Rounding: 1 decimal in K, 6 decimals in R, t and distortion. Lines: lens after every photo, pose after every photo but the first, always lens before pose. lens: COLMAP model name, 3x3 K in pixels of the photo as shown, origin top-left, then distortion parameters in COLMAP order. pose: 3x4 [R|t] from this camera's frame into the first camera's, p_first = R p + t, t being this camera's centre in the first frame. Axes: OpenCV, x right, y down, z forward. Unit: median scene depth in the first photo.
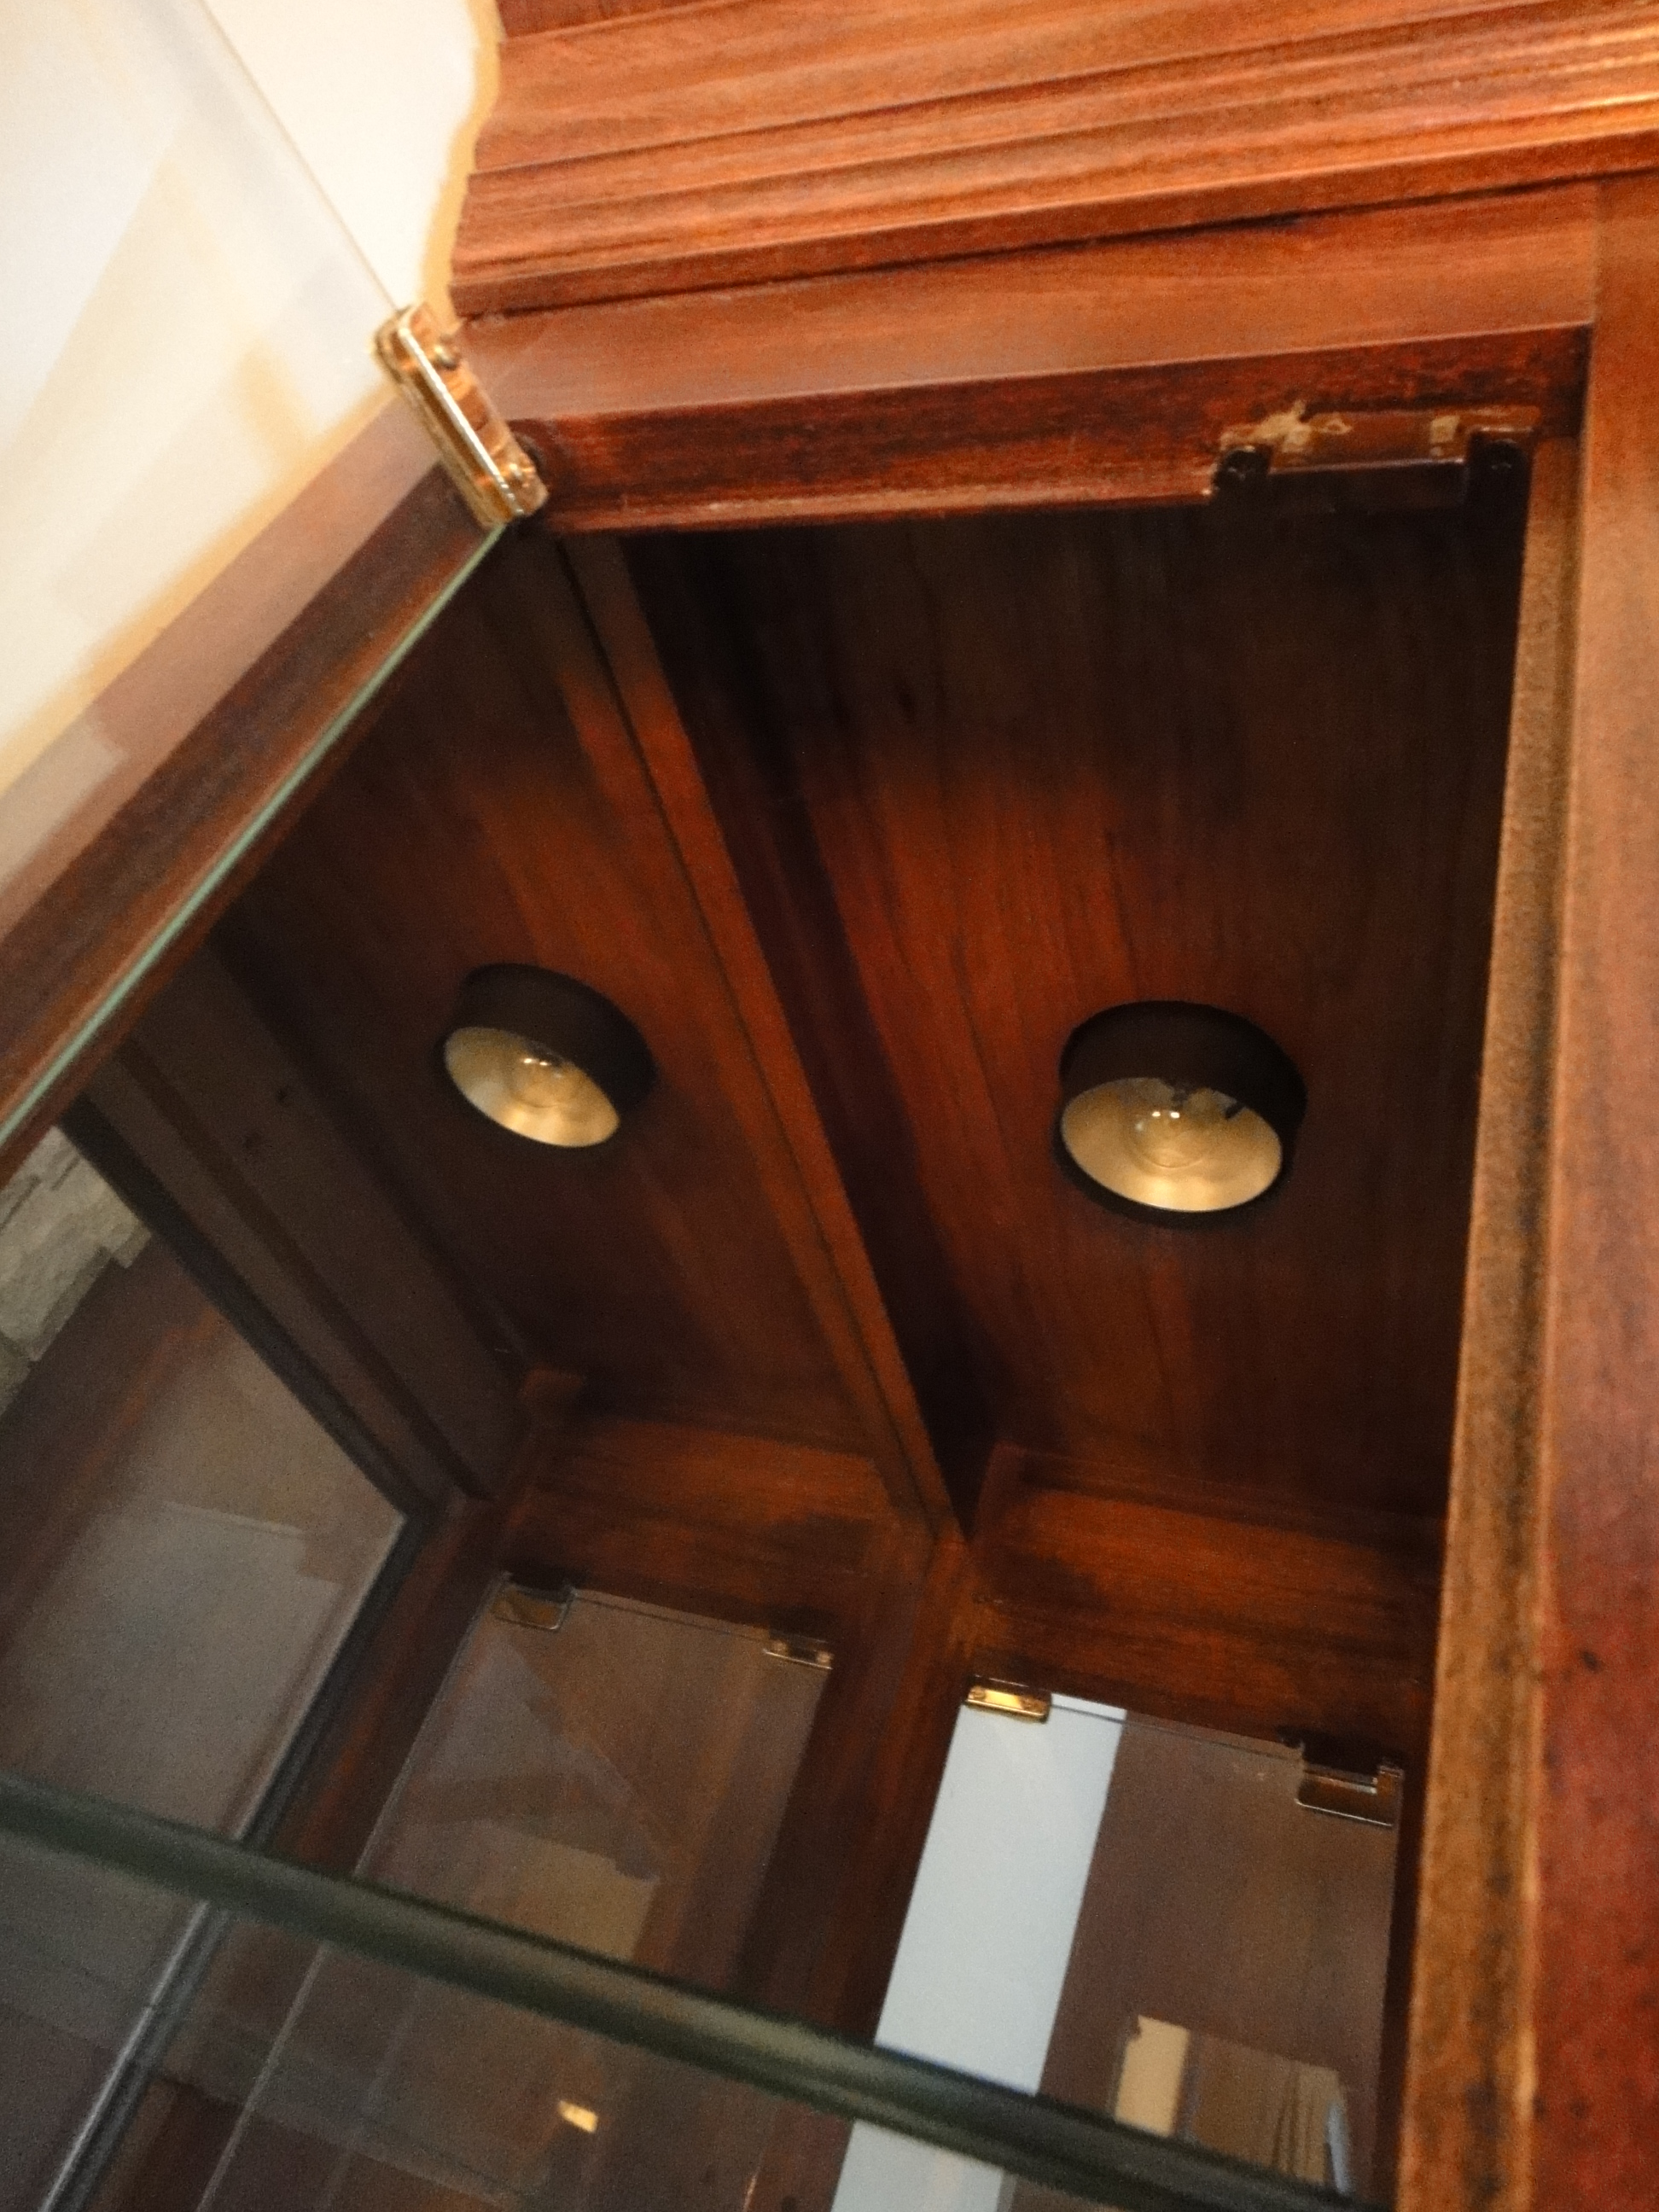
lens RADIAL K [[1589.6, 0, 836.8], [0, 1589.6, 1102.2], [0, 0, 1]] dist [-0.000997, 0.002903]
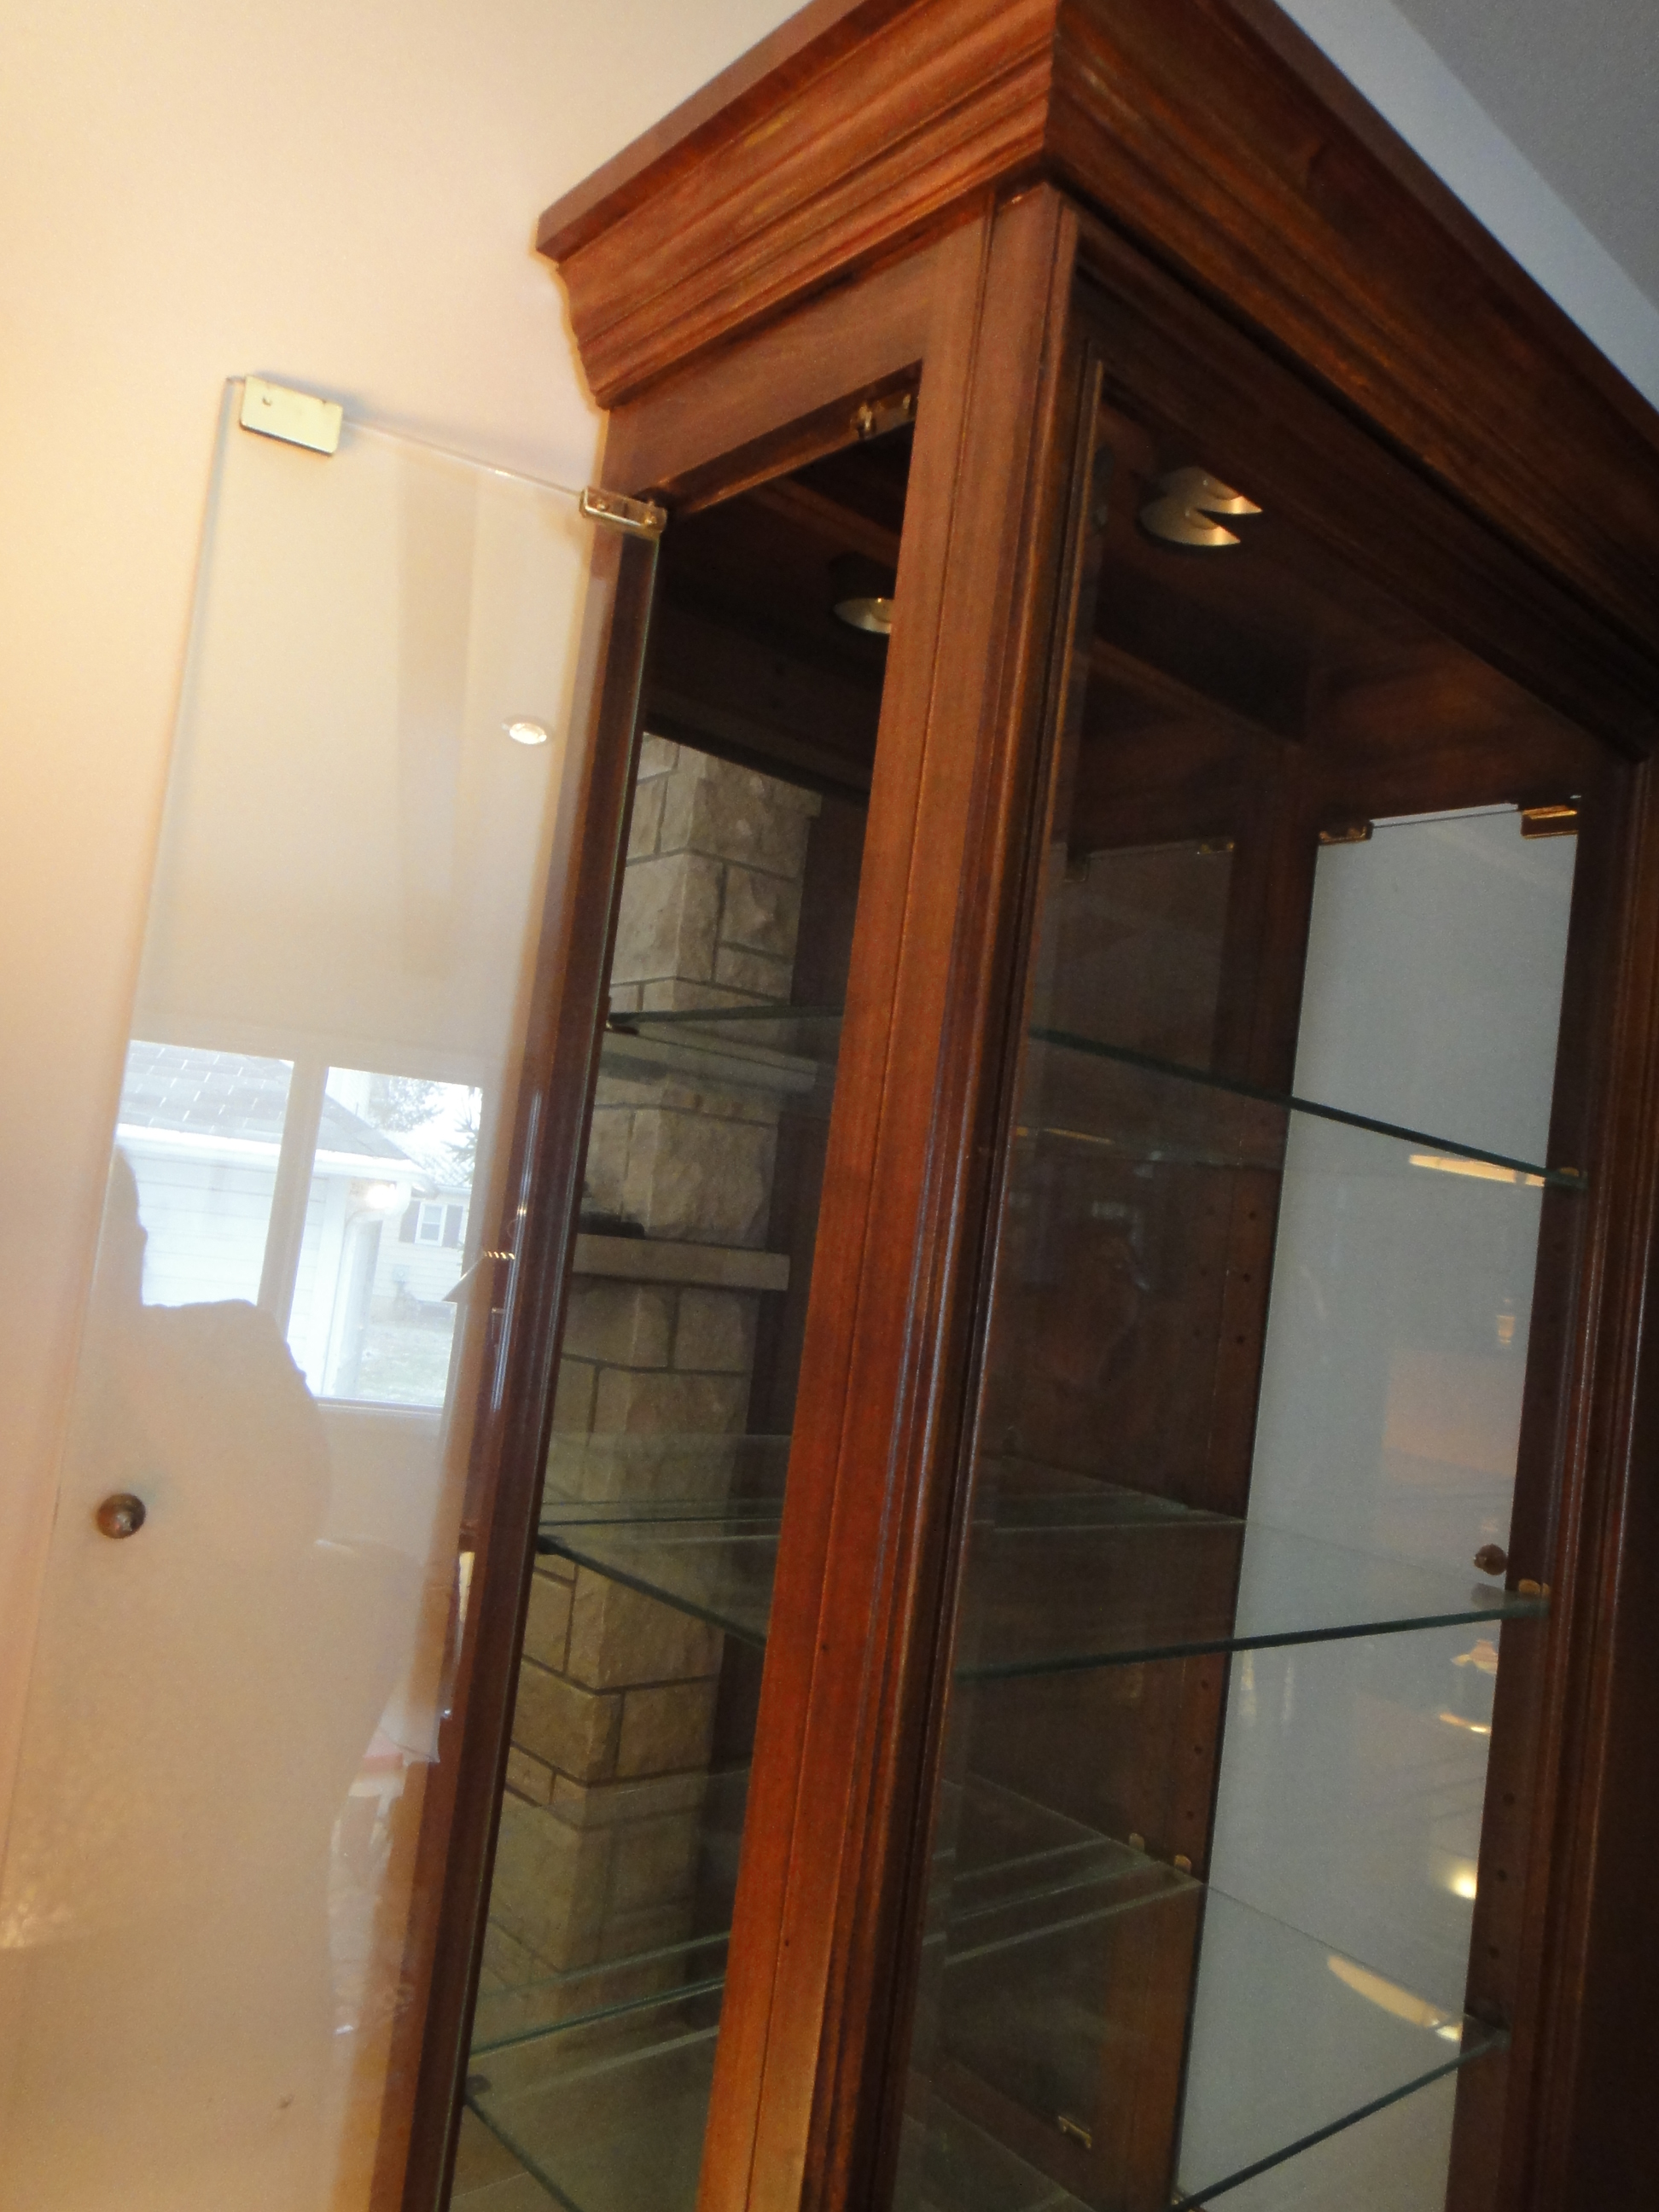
lens RADIAL K [[1589.6, 0, 833.3], [0, 1589.6, 1109.3], [0, 0, 1]] dist [-0.000997, 0.002903]
pose [[0.804911, -0.232846, -0.545804, 0.979114], [0.459322, 0.826820, 0.324643, -0.269924], [0.375690, -0.512008, 0.772467, -1.054532]]
